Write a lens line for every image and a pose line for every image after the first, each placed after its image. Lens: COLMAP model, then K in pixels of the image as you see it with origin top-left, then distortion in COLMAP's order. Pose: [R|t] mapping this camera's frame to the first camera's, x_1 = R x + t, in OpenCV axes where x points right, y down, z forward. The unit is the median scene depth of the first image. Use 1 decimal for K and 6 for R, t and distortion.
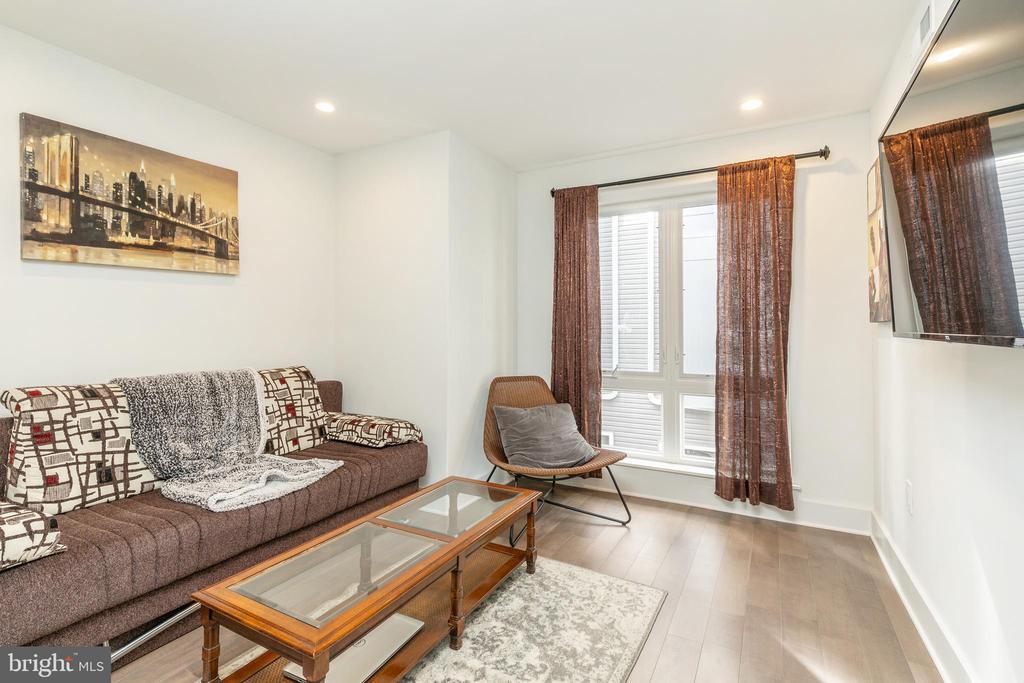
lens RADIAL K [[473.7, 0, 518.5], [0, 473.7, 315.6], [0, 0, 1]] dist [0.016885, -0.001637]
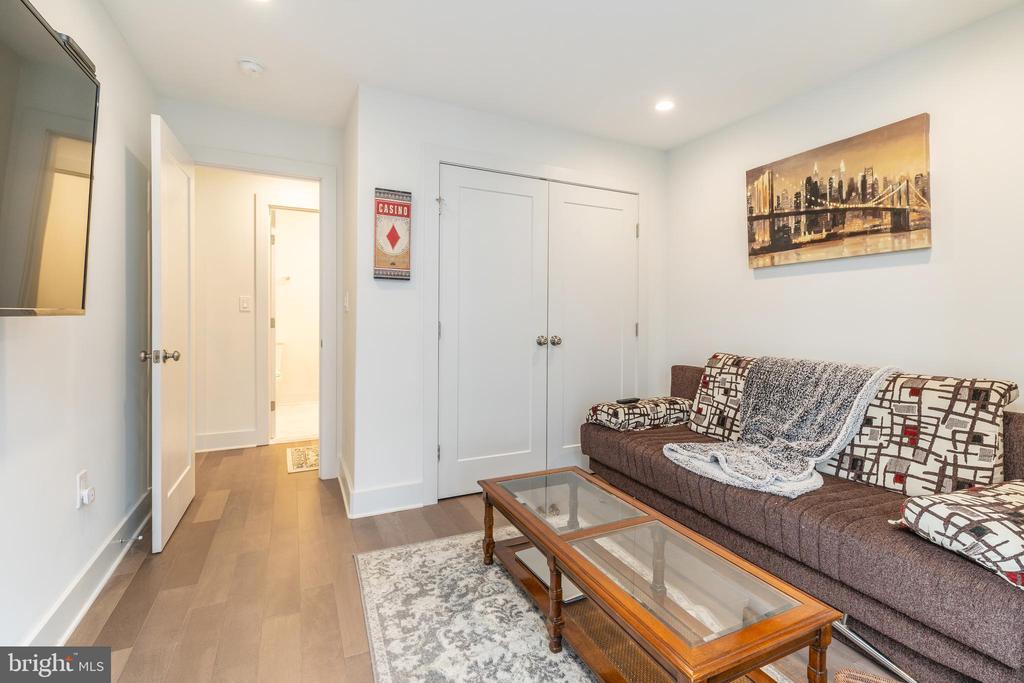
lens RADIAL K [[473.7, 0, 520.0], [0, 473.7, 317.4], [0, 0, 1]] dist [0.016885, -0.001637]
pose [[-0.582686, -0.000734, -0.812697, 0.485169], [0.009572, 0.999924, -0.007766, 0.030551], [0.812641, -0.012305, -0.582635, 1.072818]]
